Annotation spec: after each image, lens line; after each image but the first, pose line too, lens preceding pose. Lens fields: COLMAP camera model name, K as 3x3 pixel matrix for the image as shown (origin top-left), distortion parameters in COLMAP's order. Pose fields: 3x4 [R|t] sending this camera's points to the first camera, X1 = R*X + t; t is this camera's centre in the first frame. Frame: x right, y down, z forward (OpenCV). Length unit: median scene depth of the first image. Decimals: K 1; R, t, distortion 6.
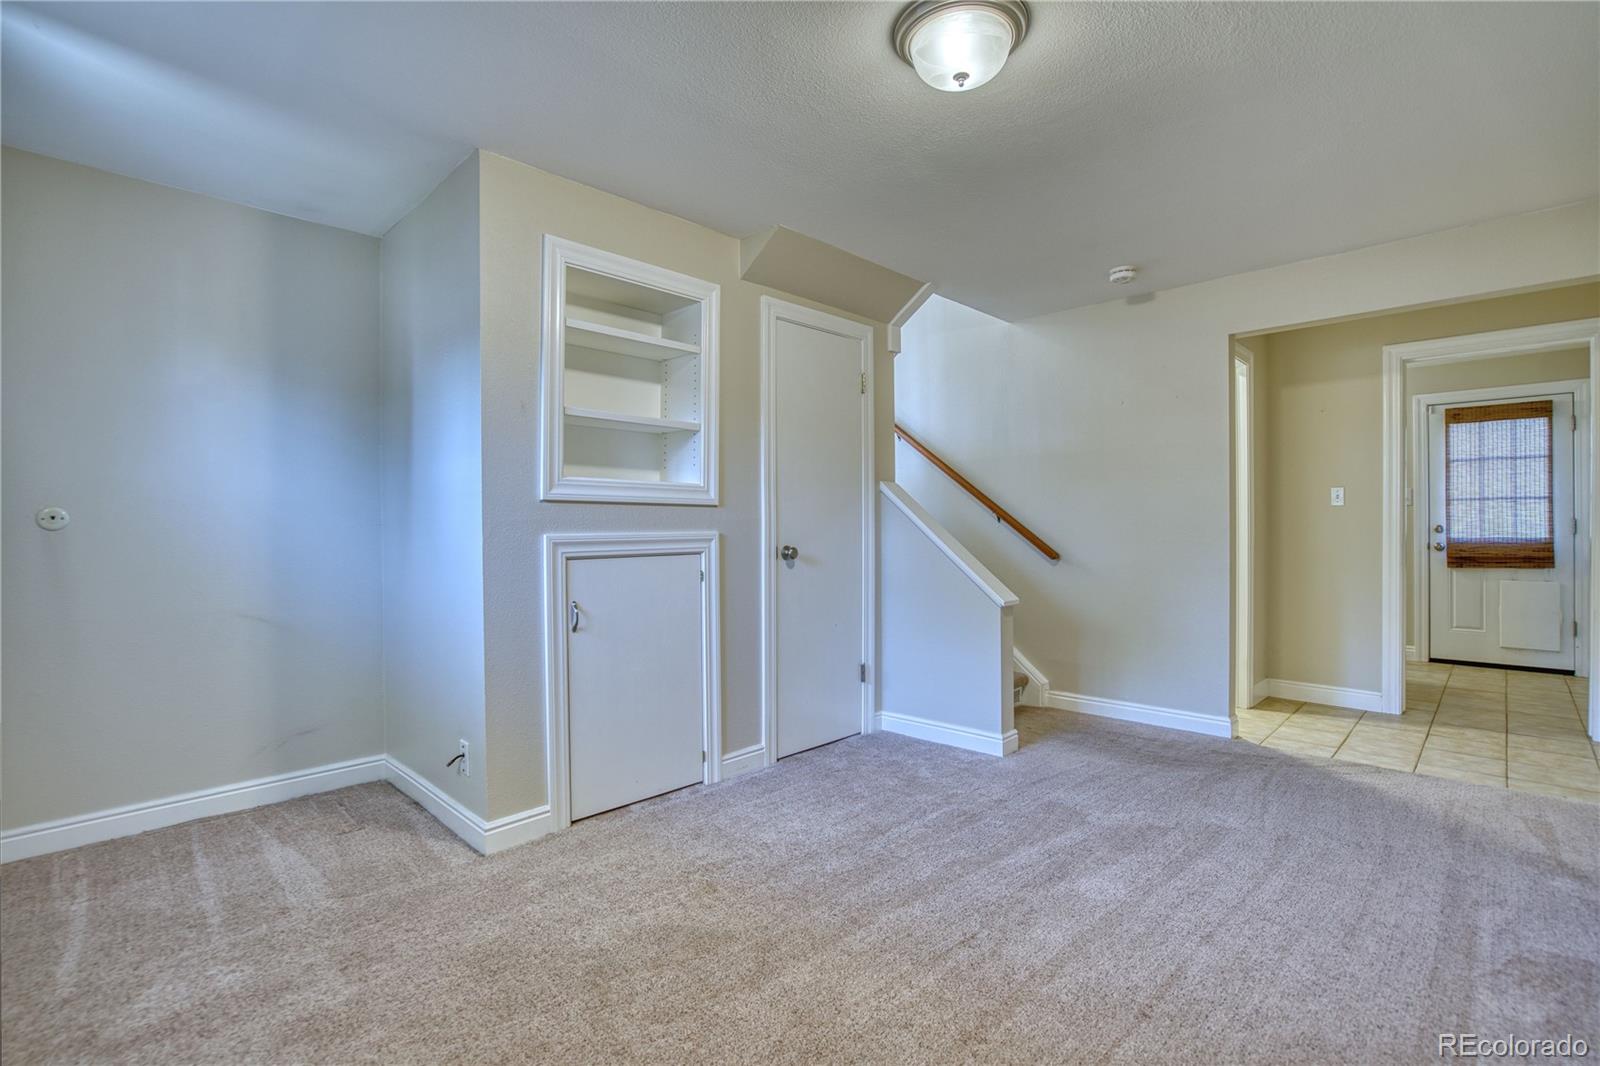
lens RADIAL K [[749.8, 0, 799.2], [0, 749.8, 527.8], [0, 0, 1]] dist [-0.048445, 0.015707]
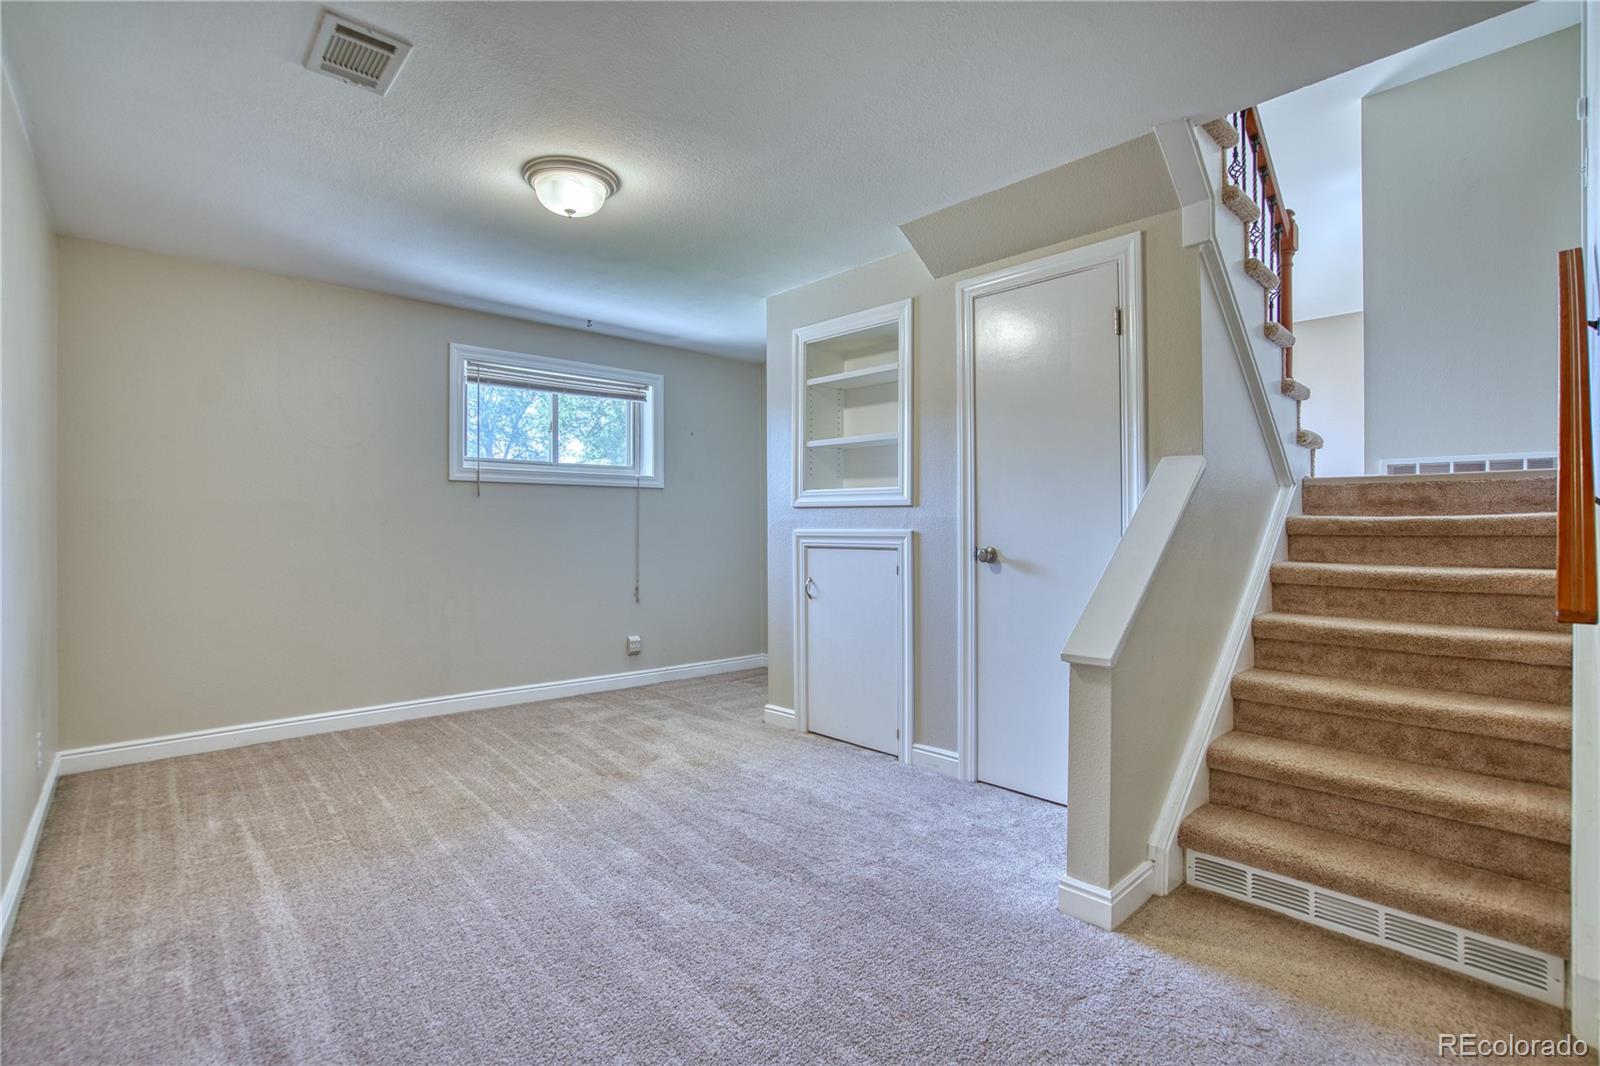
lens RADIAL K [[749.8, 0, 800.1], [0, 749.8, 526.5], [0, 0, 1]] dist [-0.048445, 0.015707]
pose [[-0.047172, 0.008801, -0.998848, 0.973683], [0.001125, 0.999961, 0.008758, -0.009956], [0.998886, -0.000710, -0.047180, 0.902440]]
